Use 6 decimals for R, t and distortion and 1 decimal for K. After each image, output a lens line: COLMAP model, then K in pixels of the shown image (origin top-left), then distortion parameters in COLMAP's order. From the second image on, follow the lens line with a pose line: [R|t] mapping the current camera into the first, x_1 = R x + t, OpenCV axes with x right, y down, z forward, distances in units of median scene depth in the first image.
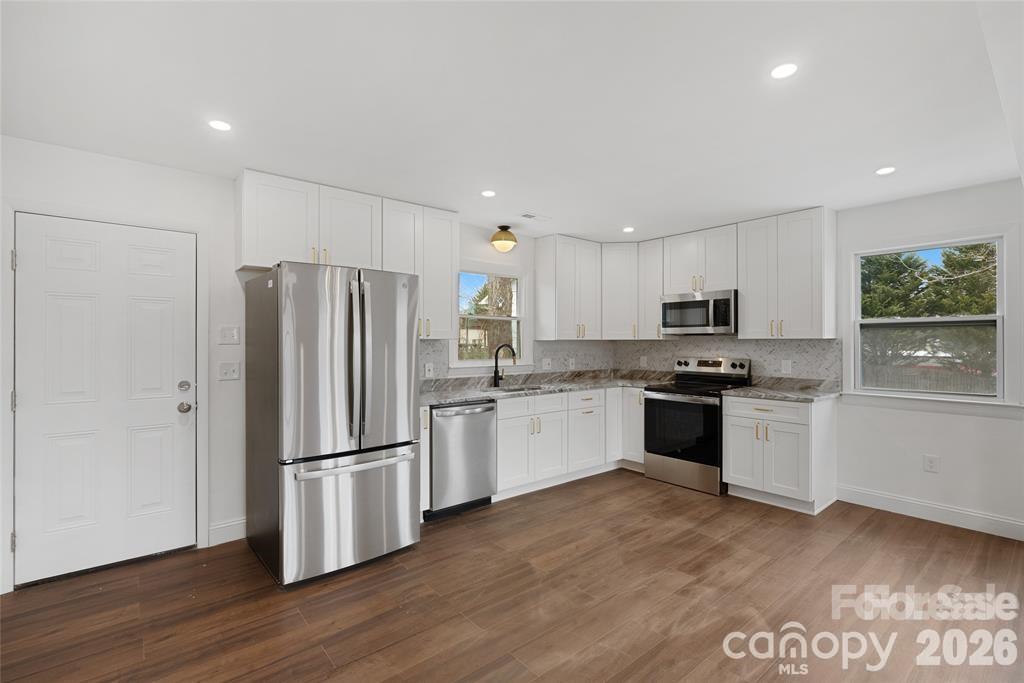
lens RADIAL K [[468.0, 0, 513.9], [0, 468.0, 344.8], [0, 0, 1]] dist [0.001091, 0.000316]
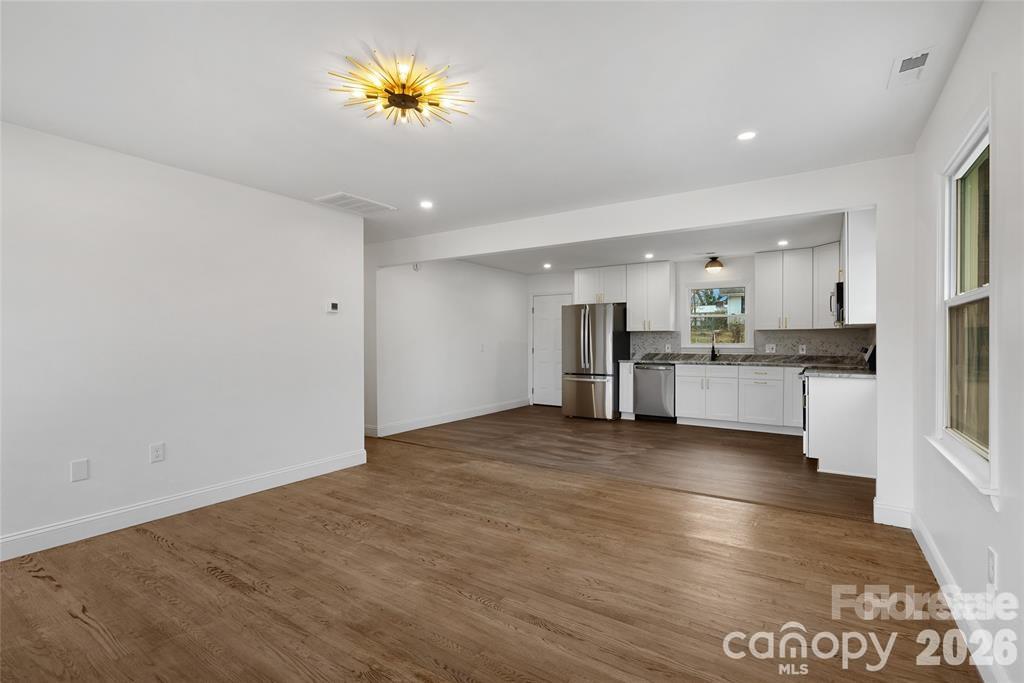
lens RADIAL K [[468.0, 0, 513.0], [0, 468.0, 341.3], [0, 0, 1]] dist [0.001091, 0.000316]
pose [[0.261469, 0.000911, -0.965211, 1.244521], [-0.006283, 0.999980, -0.000759, 0.028585], [0.965191, 0.006263, 0.261469, -0.056940]]
